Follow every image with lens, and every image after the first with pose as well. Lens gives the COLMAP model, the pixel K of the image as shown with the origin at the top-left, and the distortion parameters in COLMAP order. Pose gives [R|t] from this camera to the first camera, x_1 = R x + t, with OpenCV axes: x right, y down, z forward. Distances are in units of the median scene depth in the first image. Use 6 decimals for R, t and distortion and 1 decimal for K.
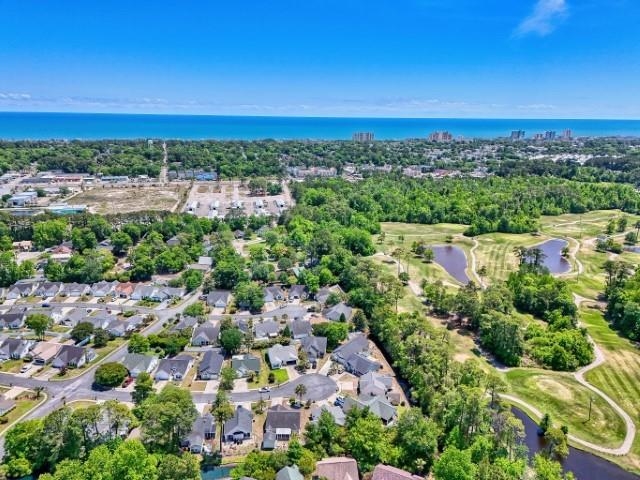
lens RADIAL K [[467.6, 0, 322.7], [0, 467.6, 235.9], [0, 0, 1]] dist [0.079855, -0.066514]
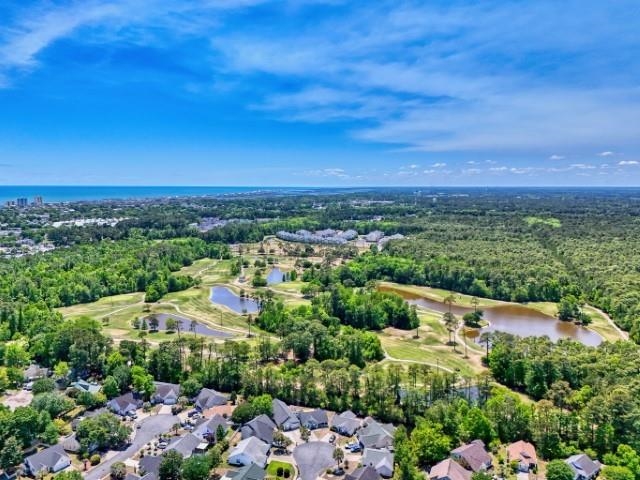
lens RADIAL K [[467.6, 0, 318.0], [0, 467.6, 249.4], [0, 0, 1]] dist [0.079855, -0.066514]
pose [[0.492207, -0.131604, 0.860472, -0.506047], [0.222099, 0.974775, 0.022041, -0.073250], [-0.841668, 0.180261, 0.509020, 0.261814]]
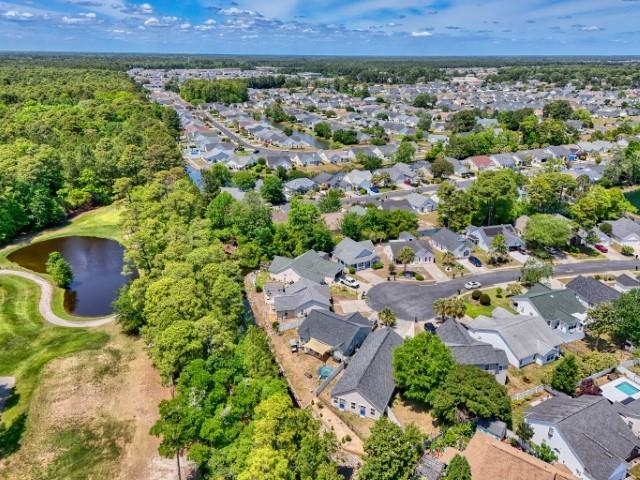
lens RADIAL K [[467.6, 0, 318.6], [0, 467.6, 238.1], [0, 0, 1]] dist [0.079855, -0.066514]
pose [[-0.980446, 0.055642, -0.188760, 0.122376], [-0.064937, 0.813992, 0.577235, -0.050308], [0.185767, 0.578205, -0.794462, 0.879454]]
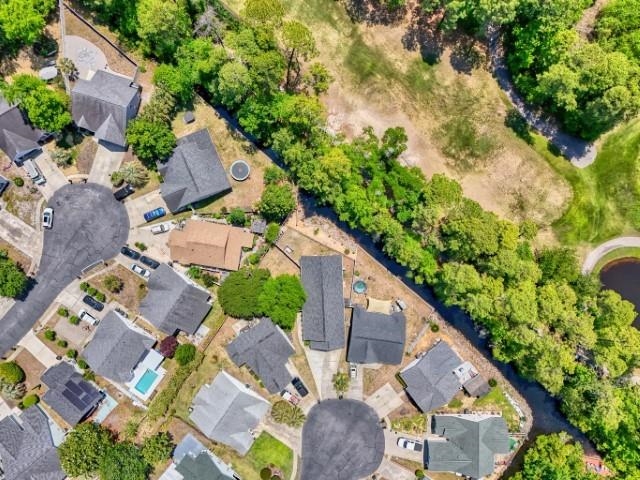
lens RADIAL K [[467.6, 0, 319.8], [0, 467.6, 239.9], [0, 0, 1]] dist [0.079855, -0.066514]
pose [[0.776890, -0.629616, -0.005071, 0.069349], [0.149543, 0.176687, 0.972840, -0.168558], [-0.611620, -0.756548, 0.231421, 0.665983]]
